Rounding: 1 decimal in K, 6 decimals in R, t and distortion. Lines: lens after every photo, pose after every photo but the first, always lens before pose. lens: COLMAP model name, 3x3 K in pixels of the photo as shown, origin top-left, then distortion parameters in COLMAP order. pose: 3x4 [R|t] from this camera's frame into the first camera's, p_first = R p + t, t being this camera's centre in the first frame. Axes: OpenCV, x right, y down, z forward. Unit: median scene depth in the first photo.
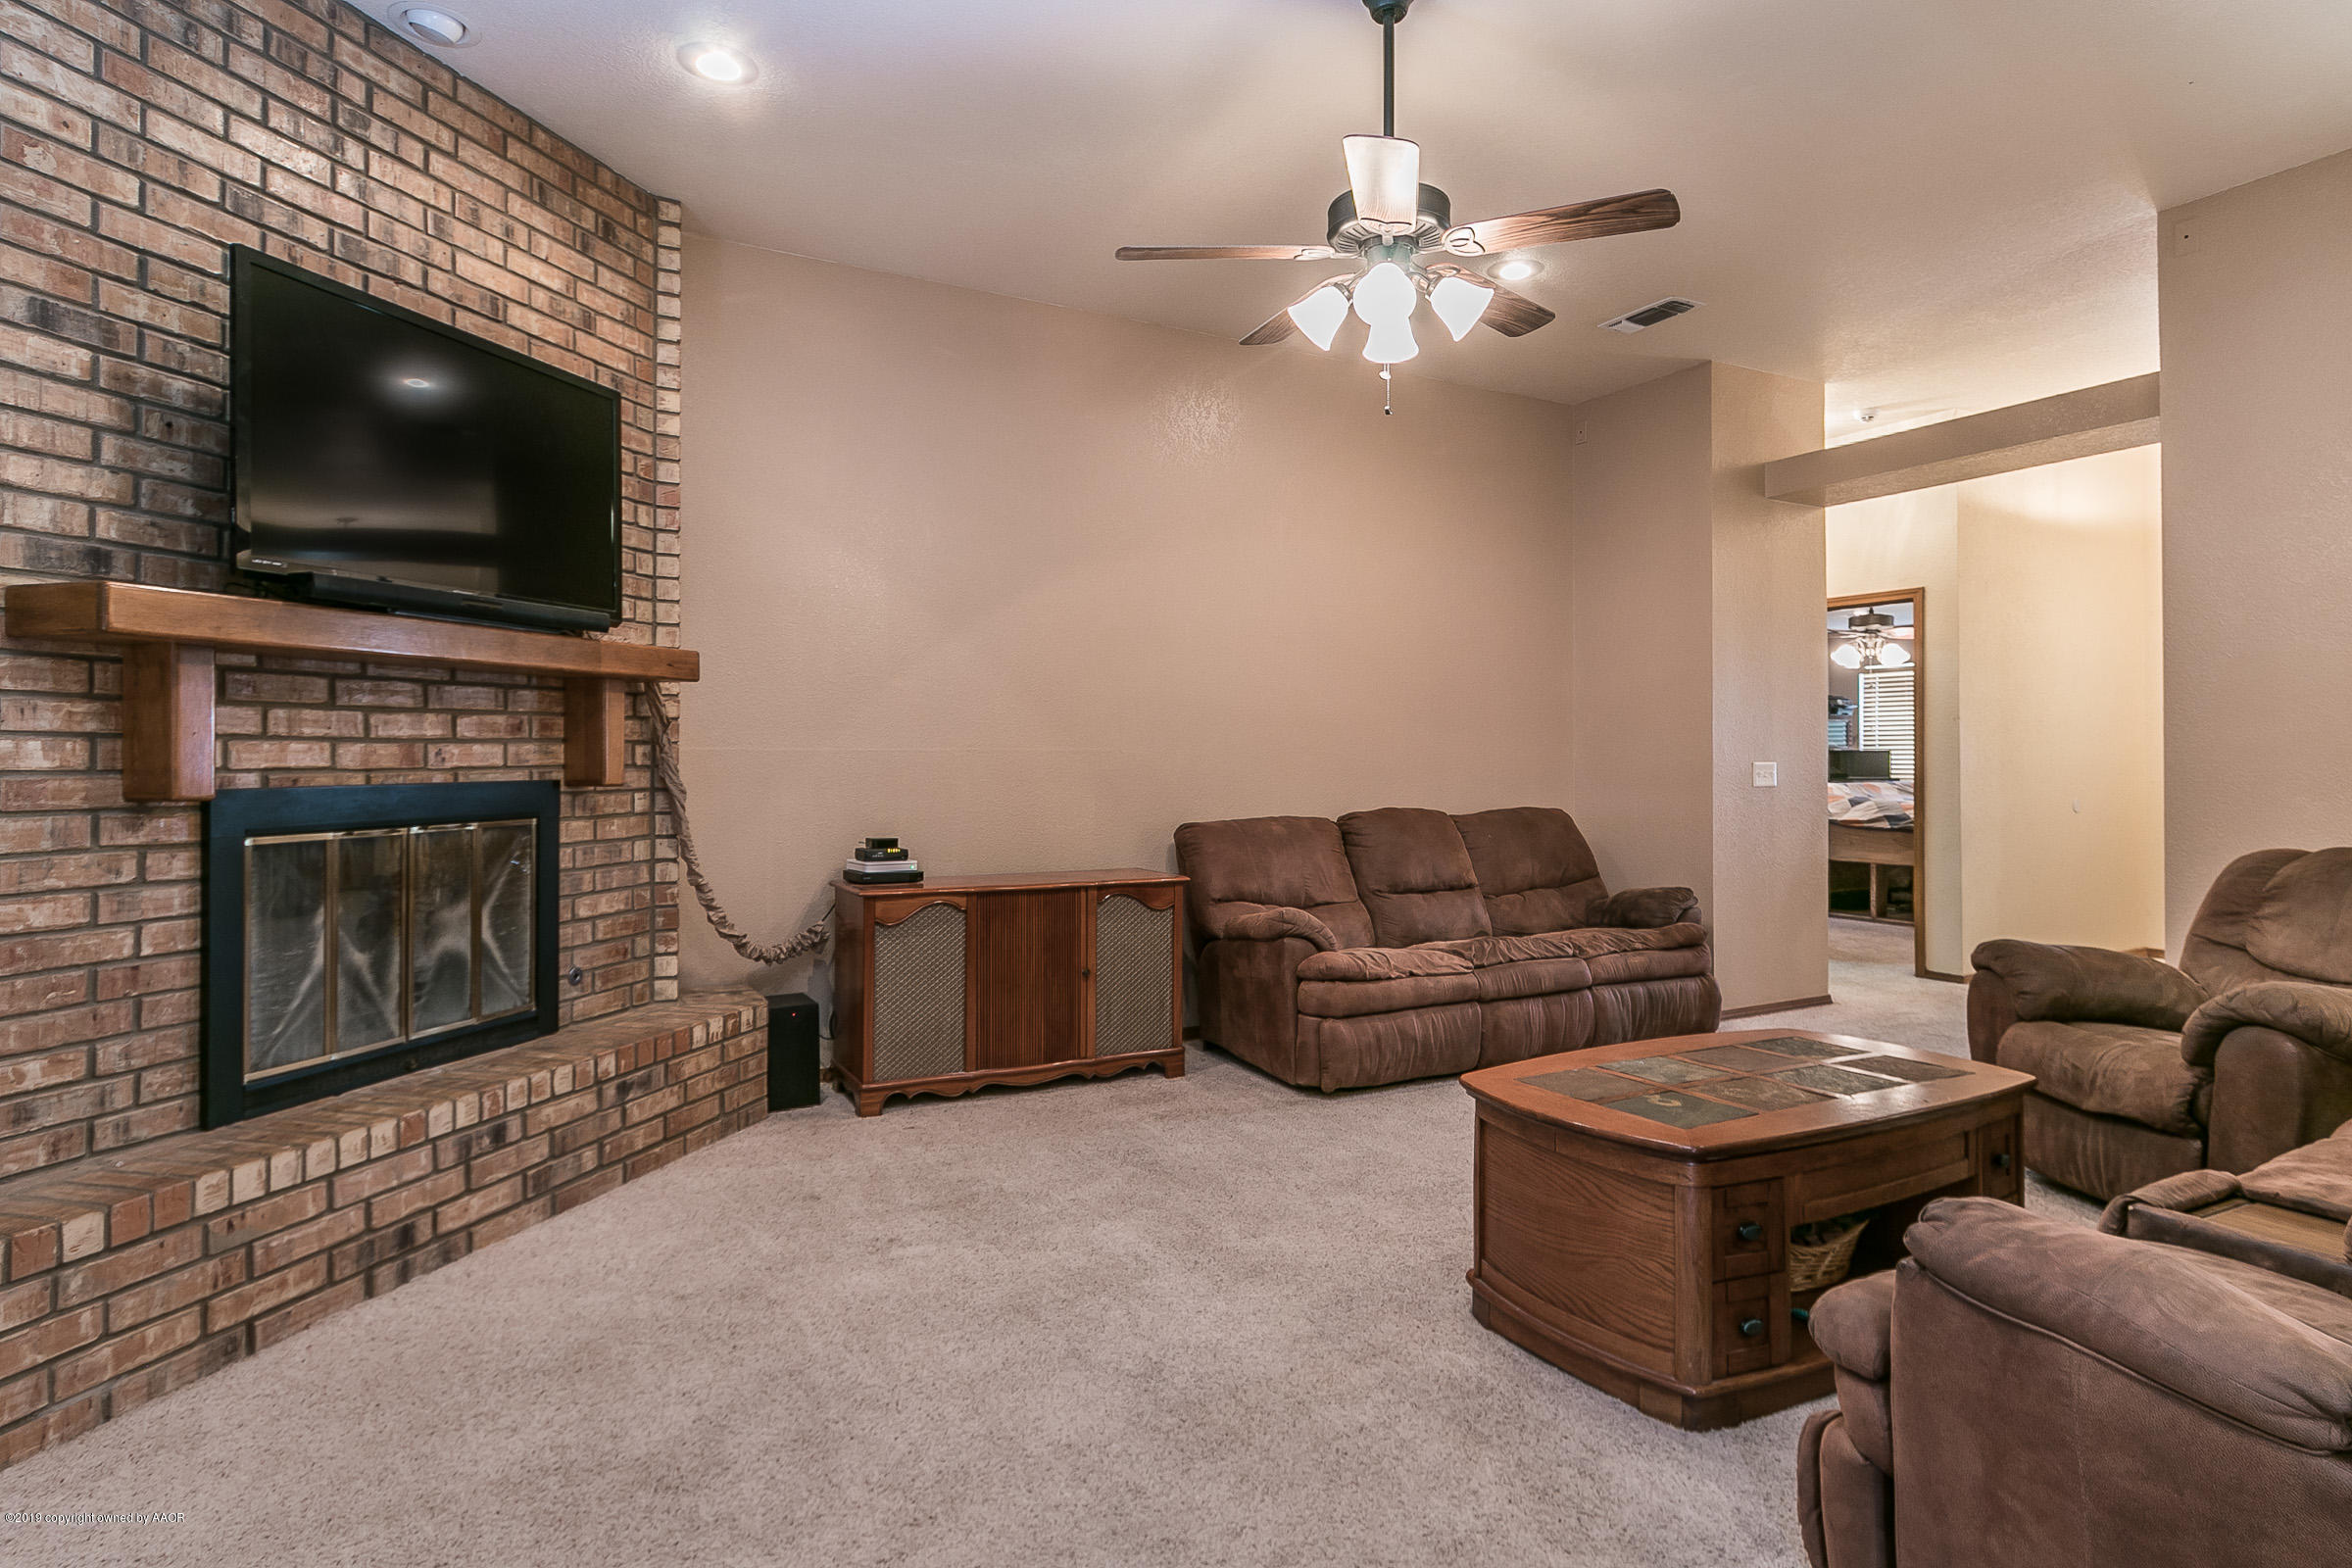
lens RADIAL K [[1219.0, 0, 1171.9], [0, 1219.0, 760.0], [0, 0, 1]] dist [-0.000055, -0.000481]
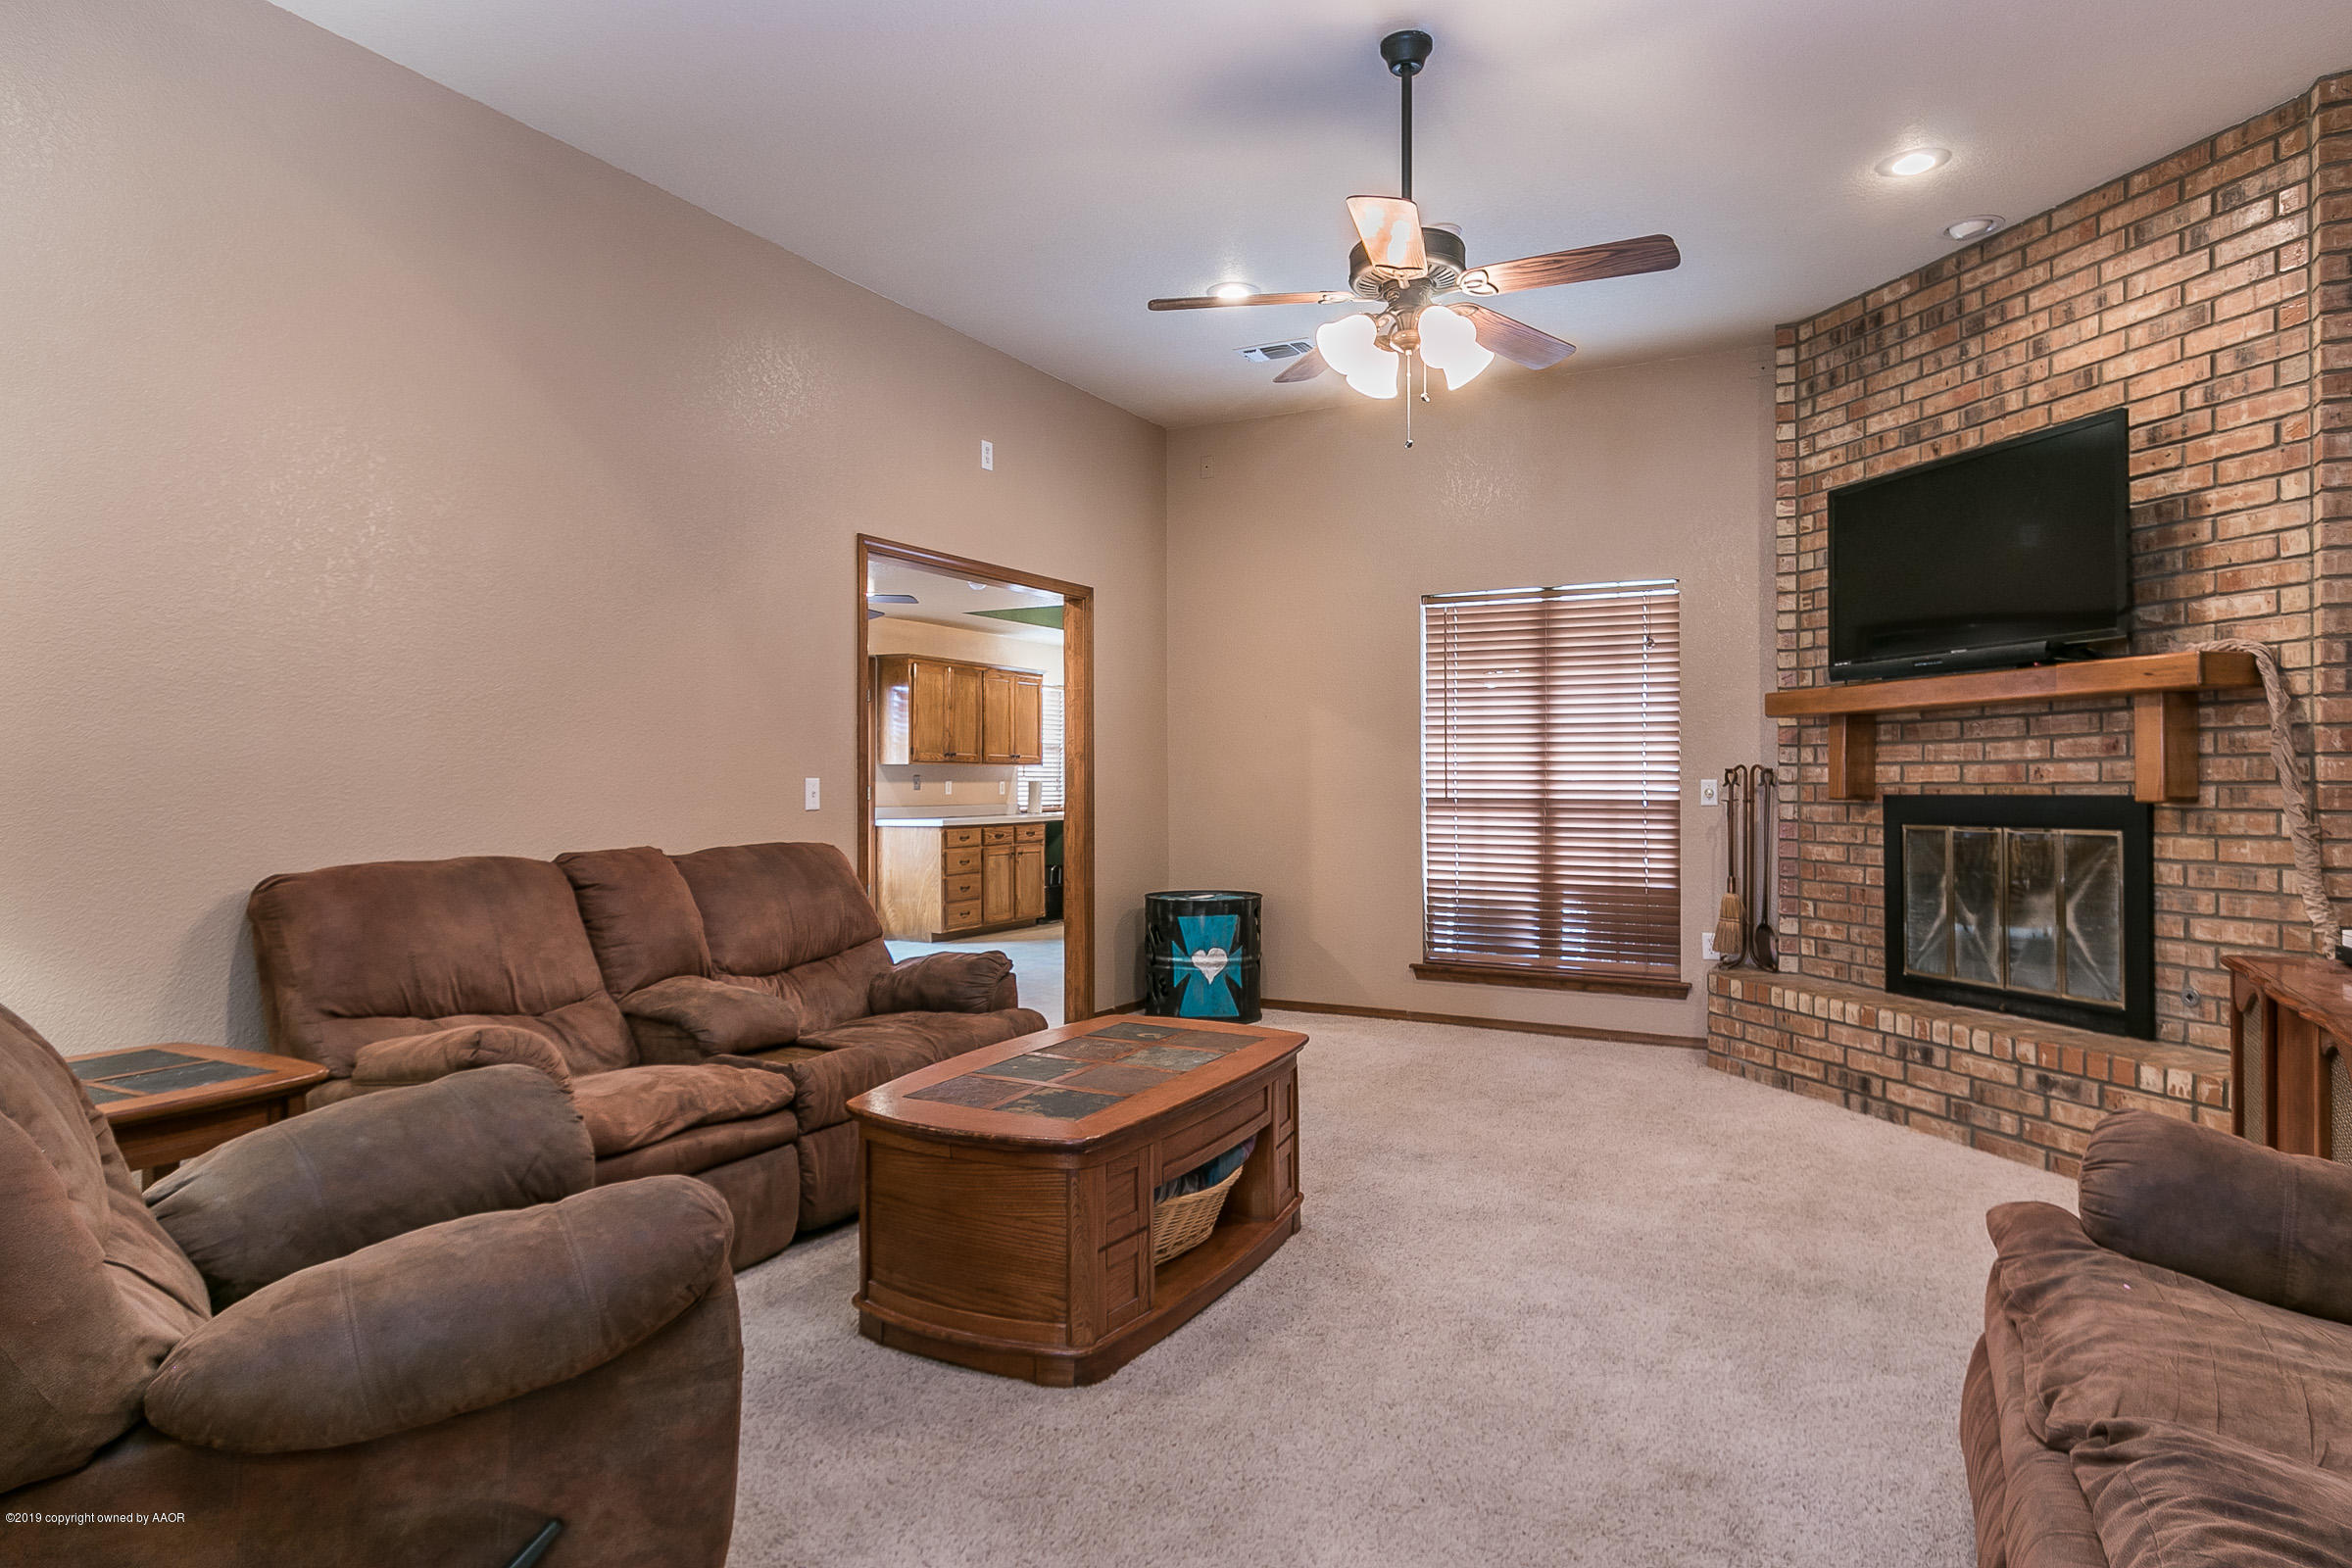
lens RADIAL K [[1309.0, 0, 1179.9], [0, 1309.0, 781.8], [0, 0, 1]] dist [-0.006312, -0.003137]
pose [[-0.828214, 0.004909, -0.560390, 0.888886], [0.005154, 0.999986, 0.001143, -0.000664], [0.560388, -0.001941, -0.828228, 1.640987]]
